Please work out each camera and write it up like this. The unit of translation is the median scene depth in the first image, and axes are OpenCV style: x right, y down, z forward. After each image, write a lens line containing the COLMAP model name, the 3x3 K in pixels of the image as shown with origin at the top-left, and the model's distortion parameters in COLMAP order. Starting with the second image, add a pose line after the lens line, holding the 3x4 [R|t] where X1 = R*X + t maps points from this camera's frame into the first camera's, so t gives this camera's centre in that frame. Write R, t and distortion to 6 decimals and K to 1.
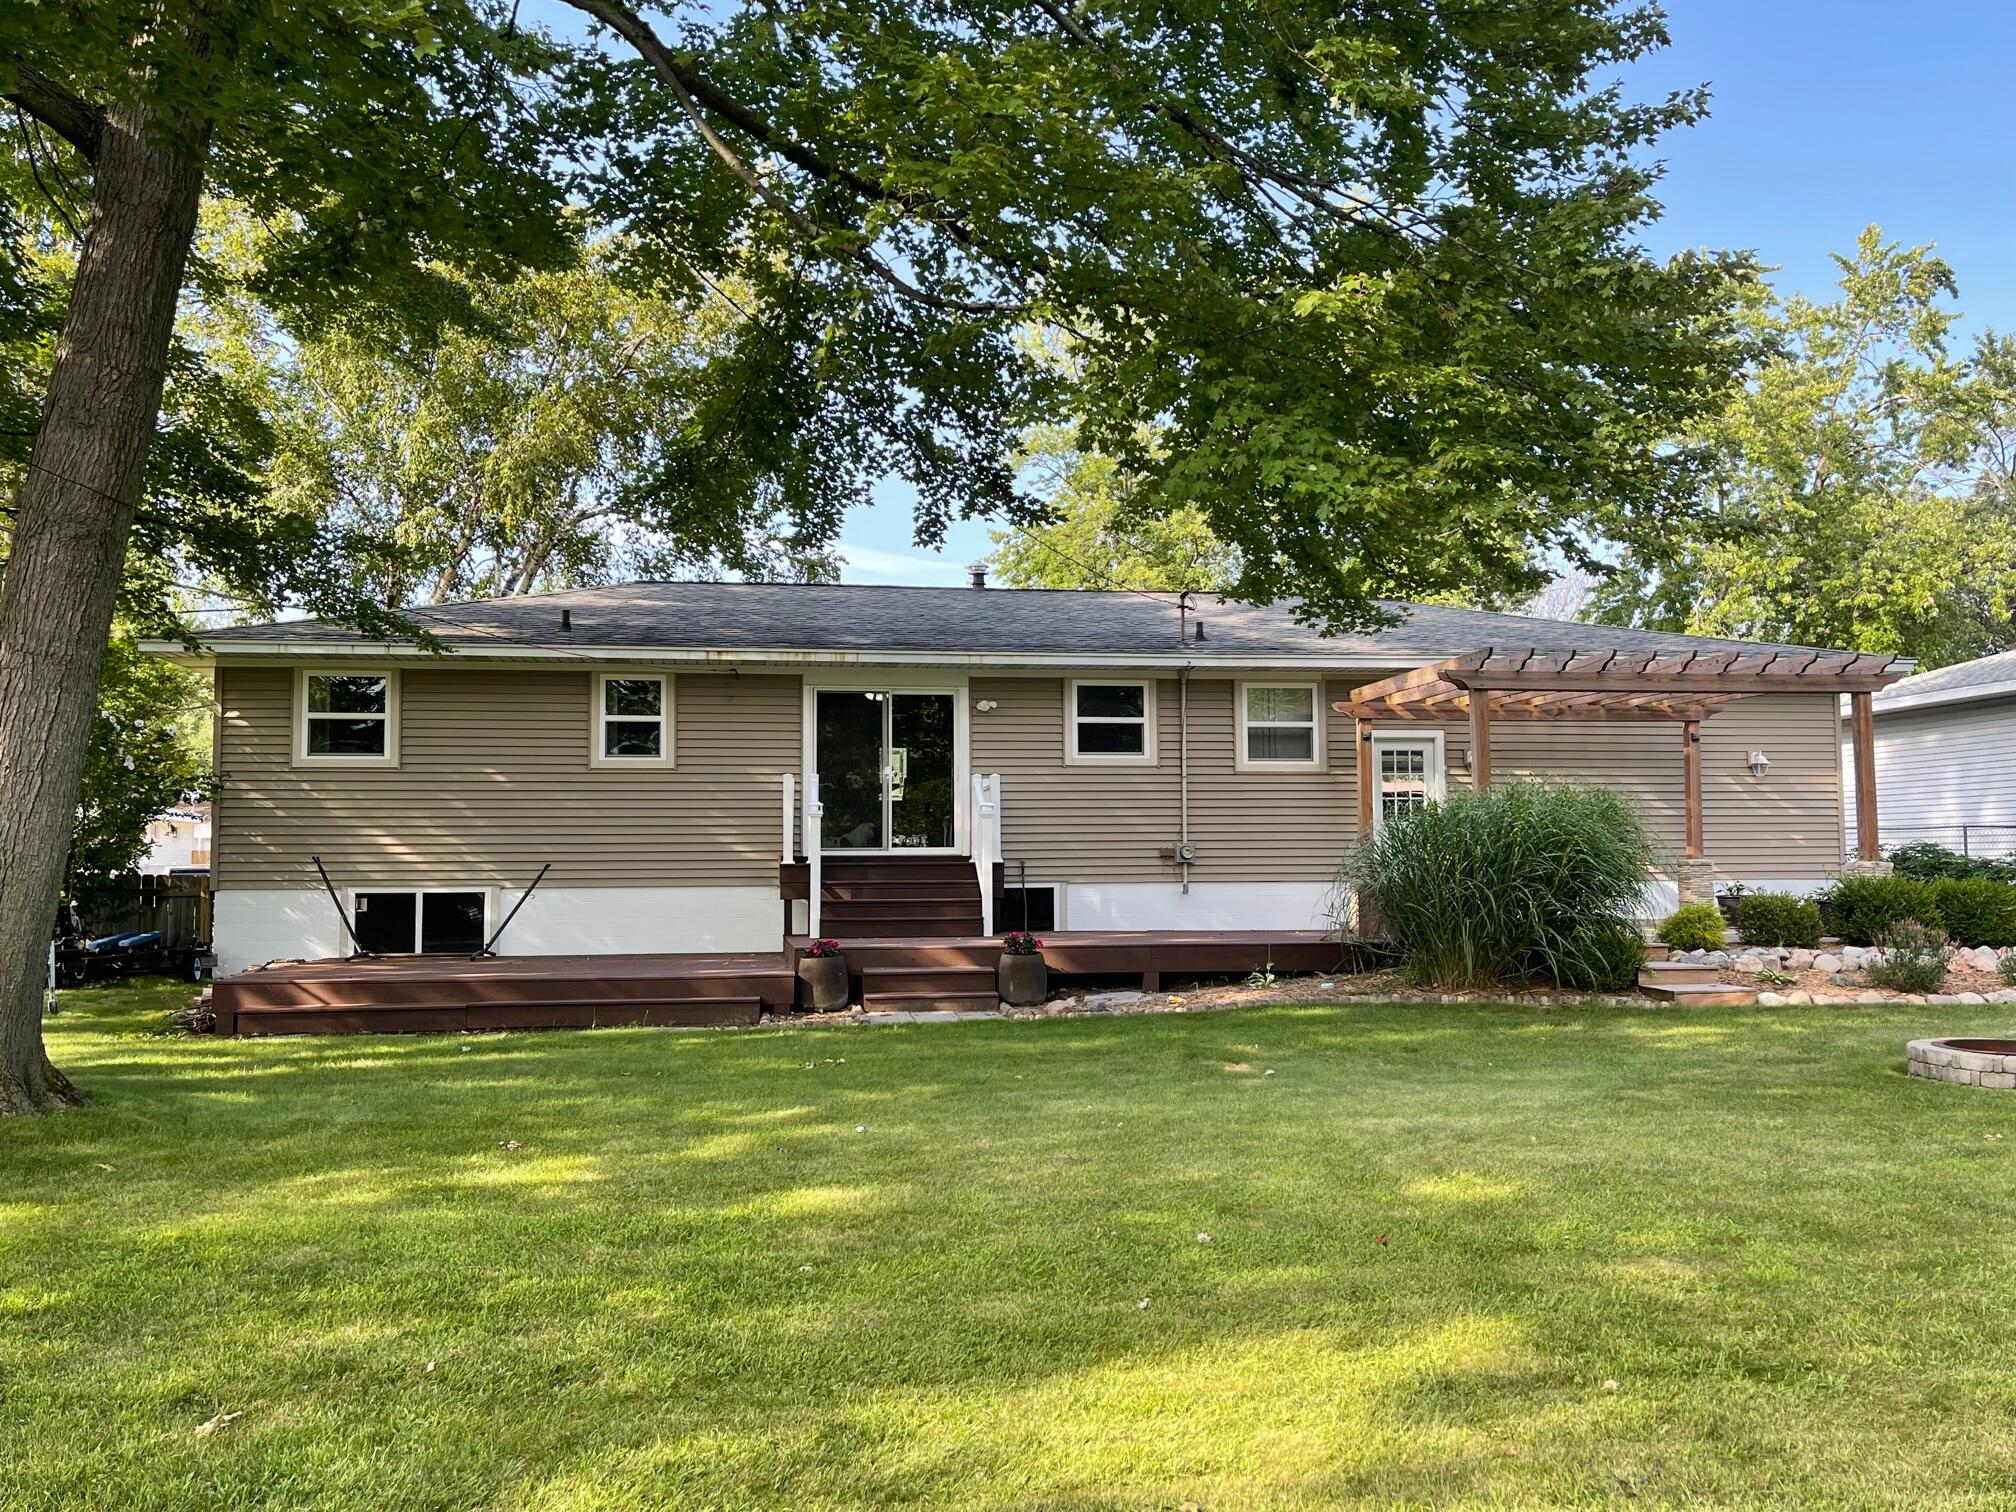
lens RADIAL K [[1720.3, 0, 1002.6], [0, 1720.3, 751.2], [0, 0, 1]] dist [0.032292, -0.001499]
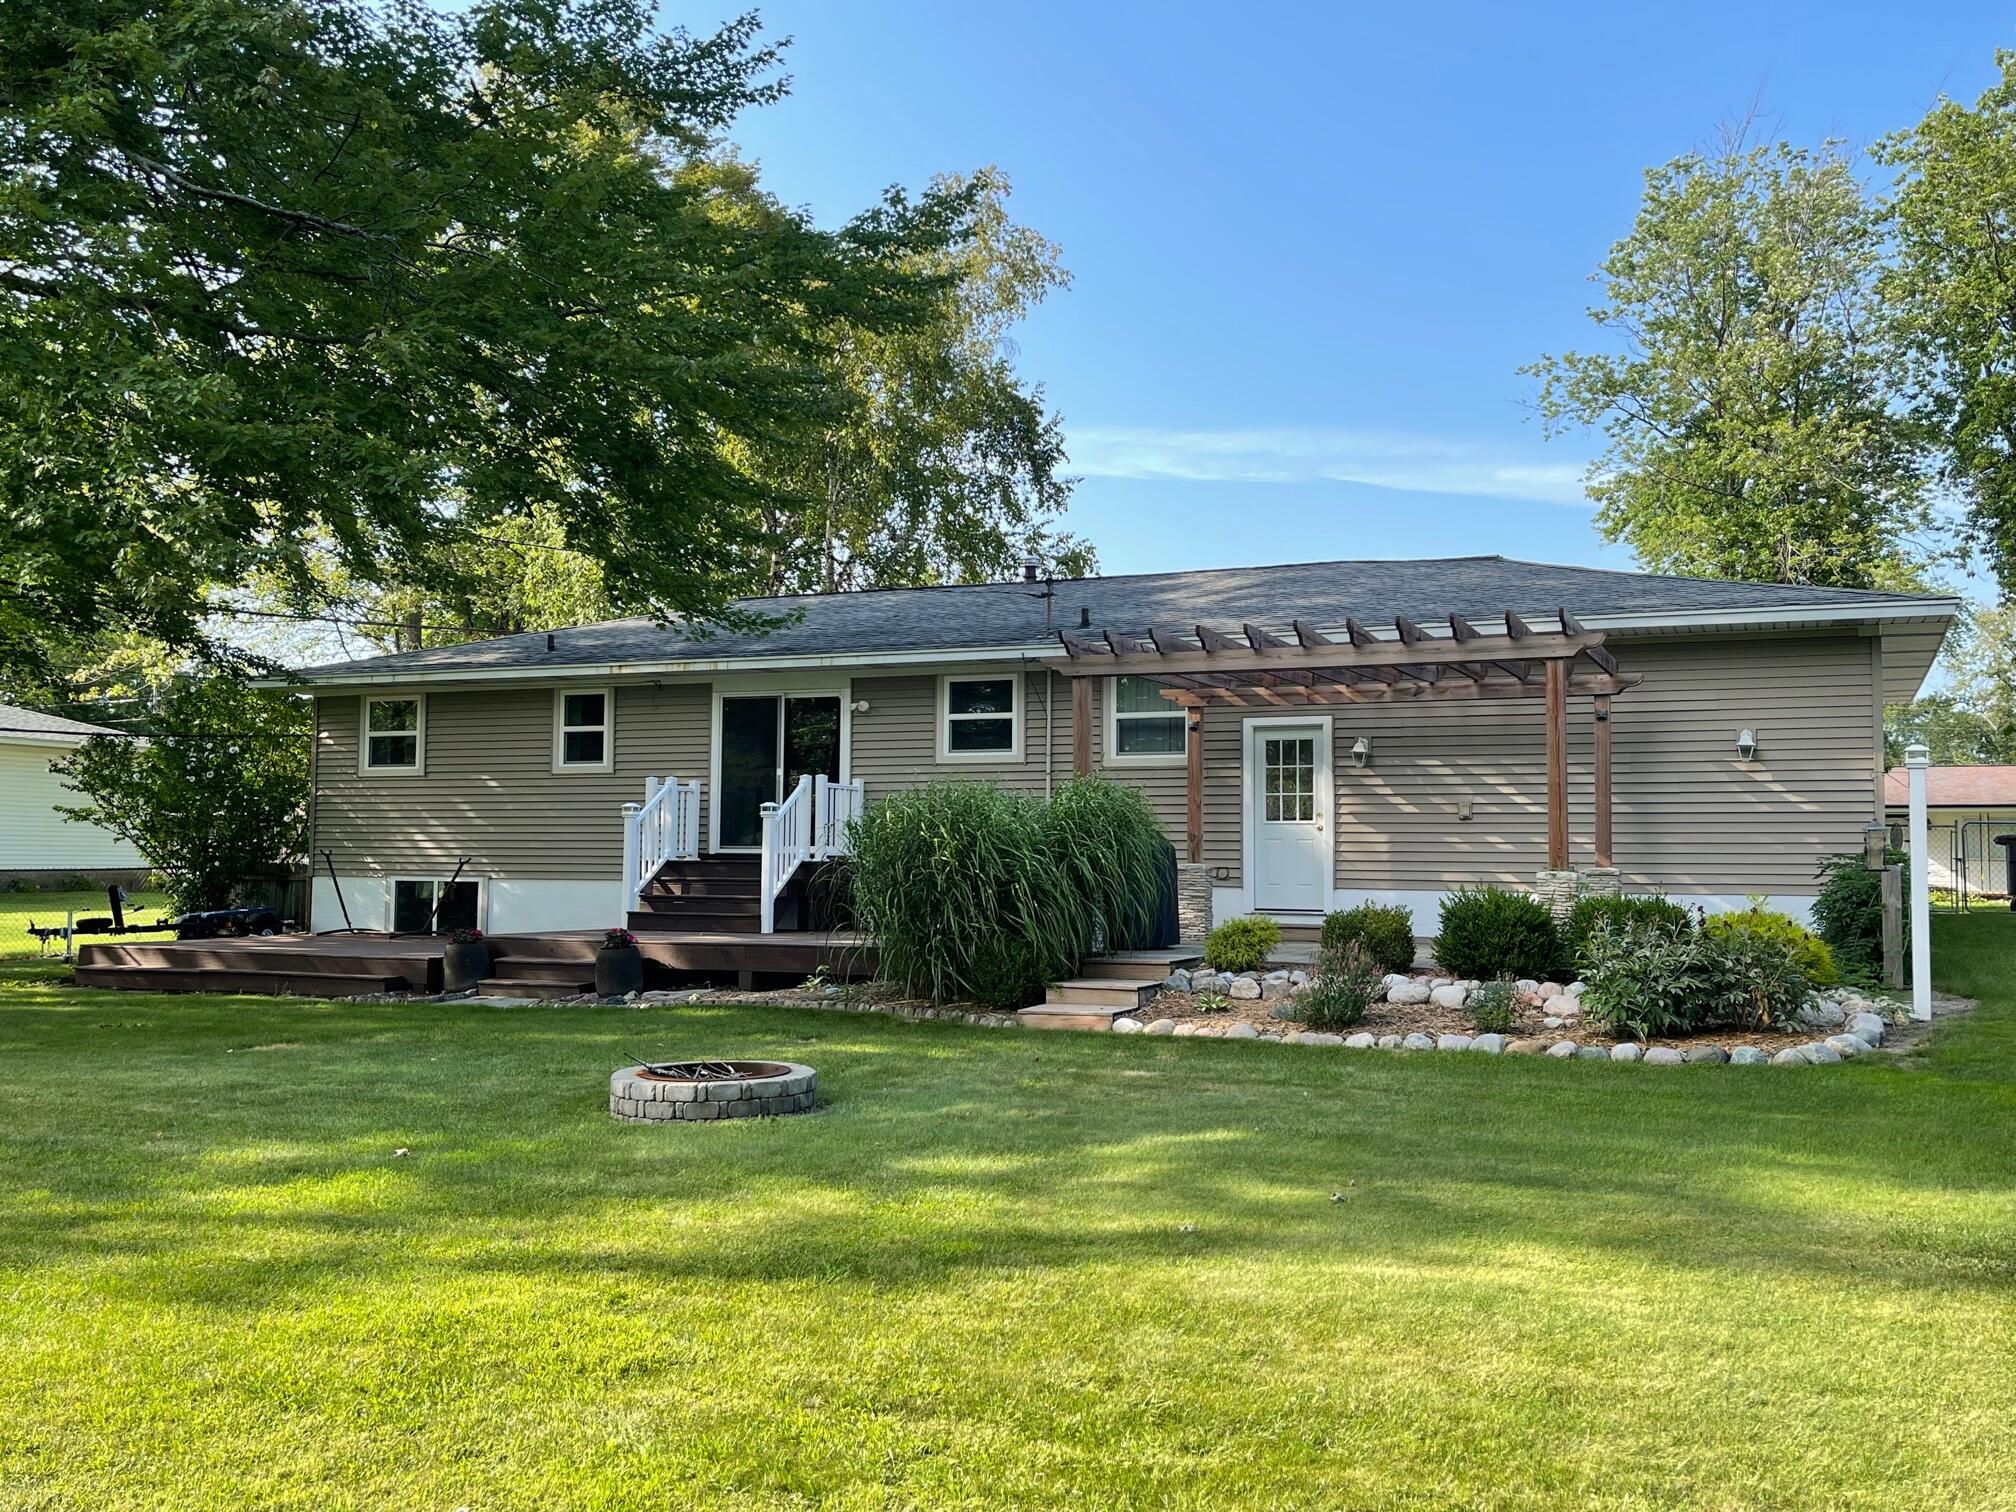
lens RADIAL K [[1821.8, 0, 1004.4], [0, 1821.8, 756.5], [0, 0, 1]] dist [0.017343, -0.010031]
pose [[0.845244, -0.018341, -0.534066, 0.630025], [0.024442, 0.999692, 0.004352, 0.000420], [0.533822, -0.016732, 0.845432, 0.140914]]
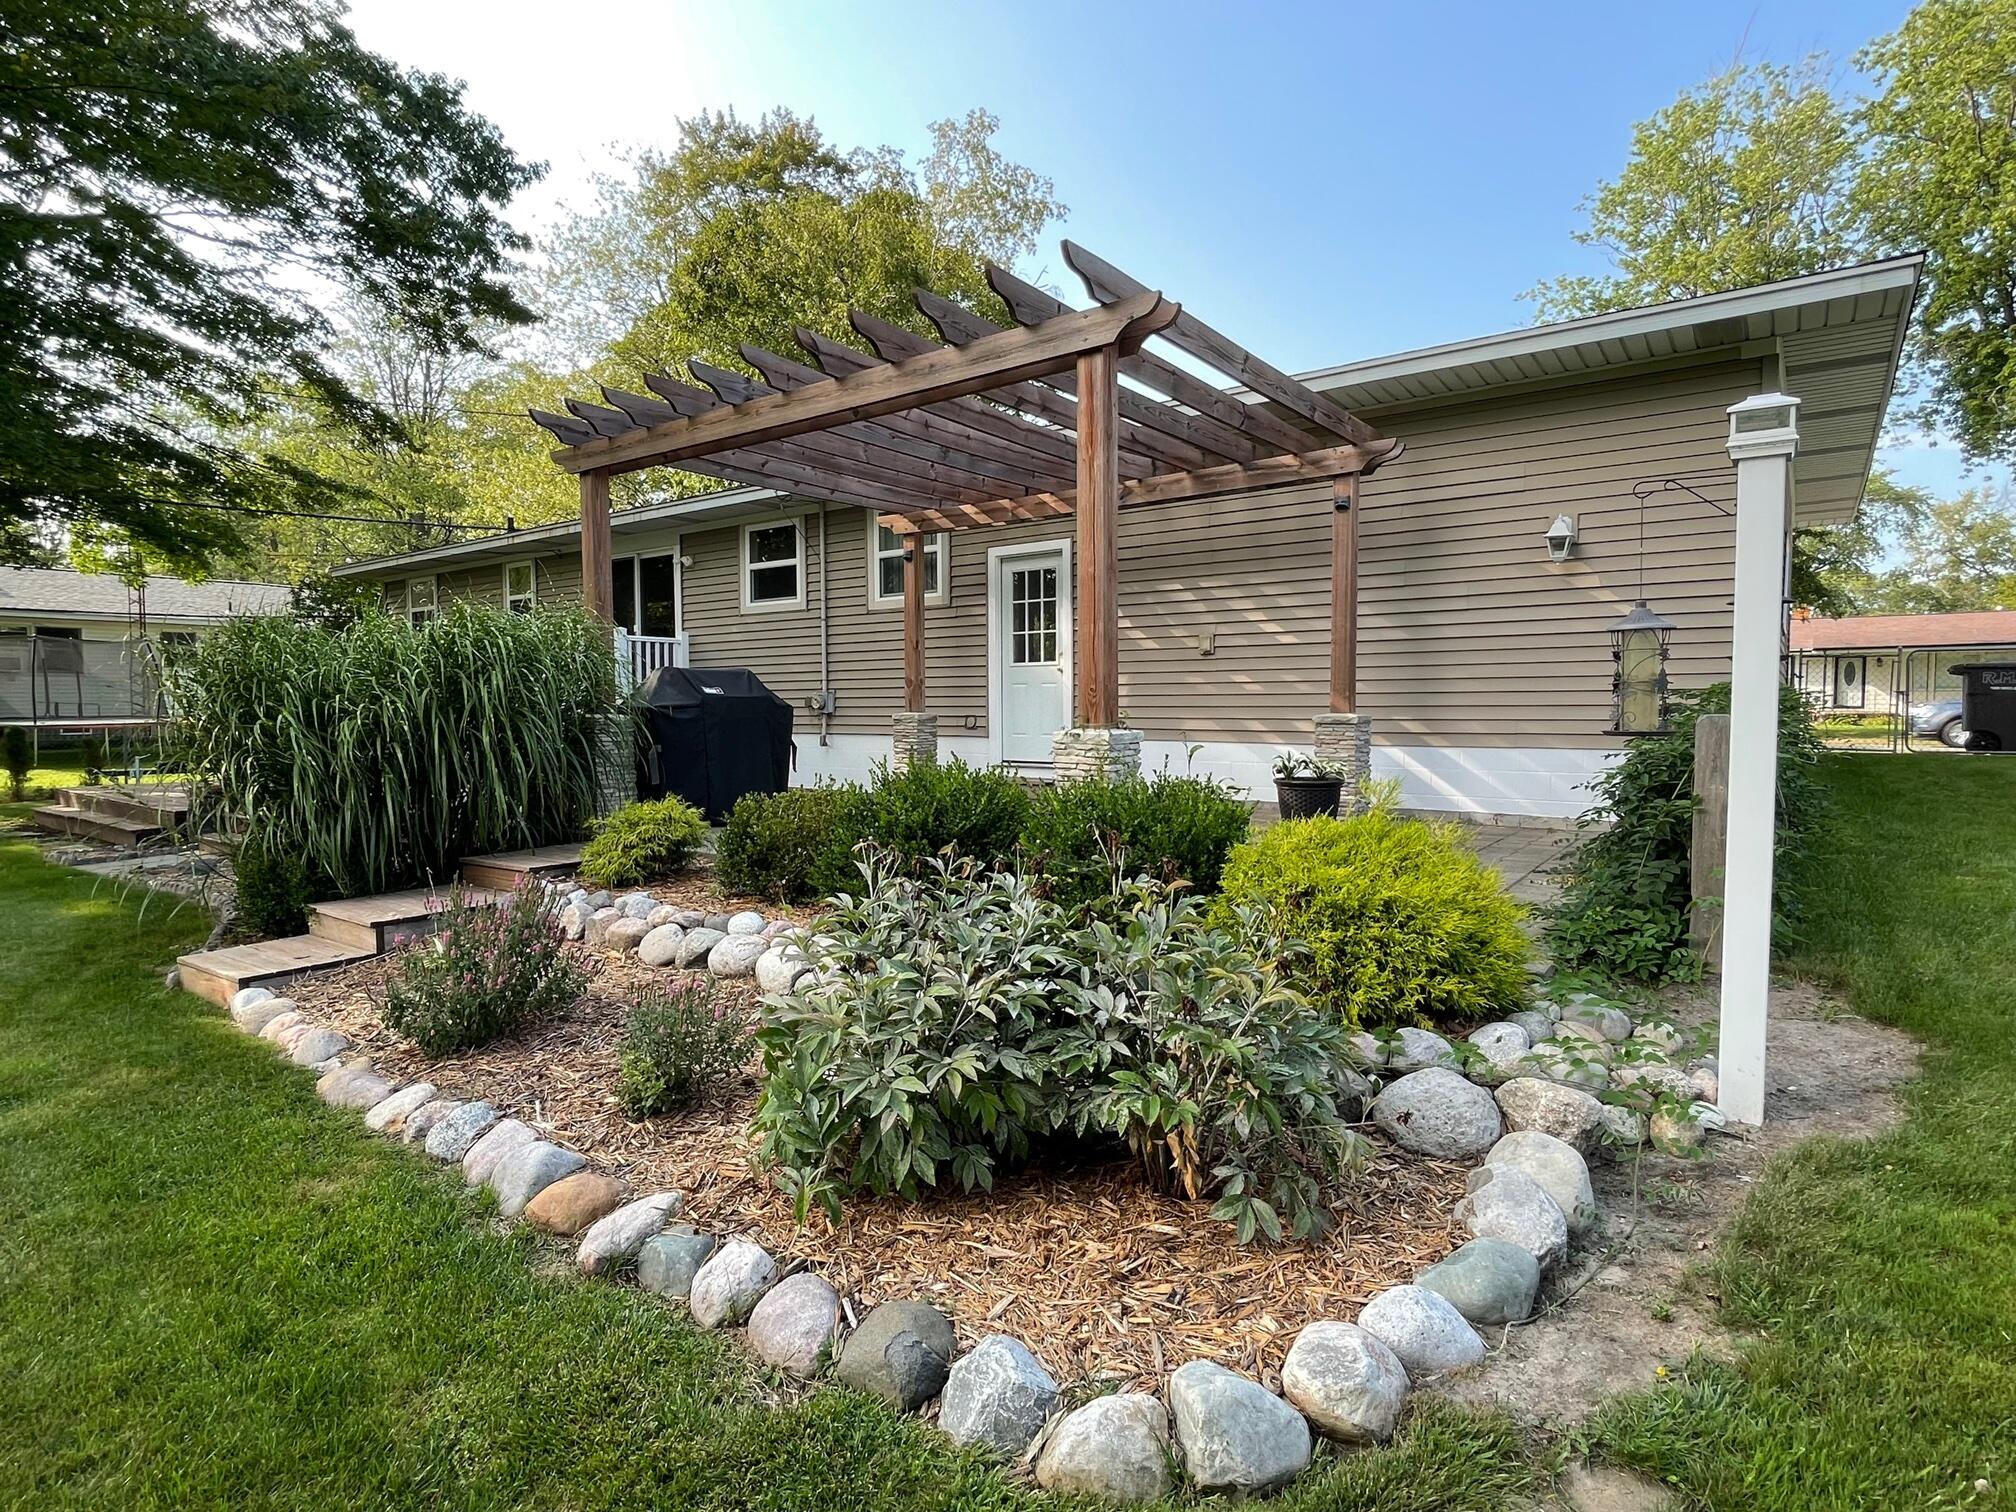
lens RADIAL K [[1059.8, 0, 1010.9], [0, 1059.8, 757.4], [0, 0, 1]] dist [-0.002969, -0.001163]
pose [[0.706211, 0.038821, -0.706937, 0.588474], [0.051791, 0.992988, 0.106267, 0.033494], [0.706105, -0.111660, 0.699248, 0.675638]]
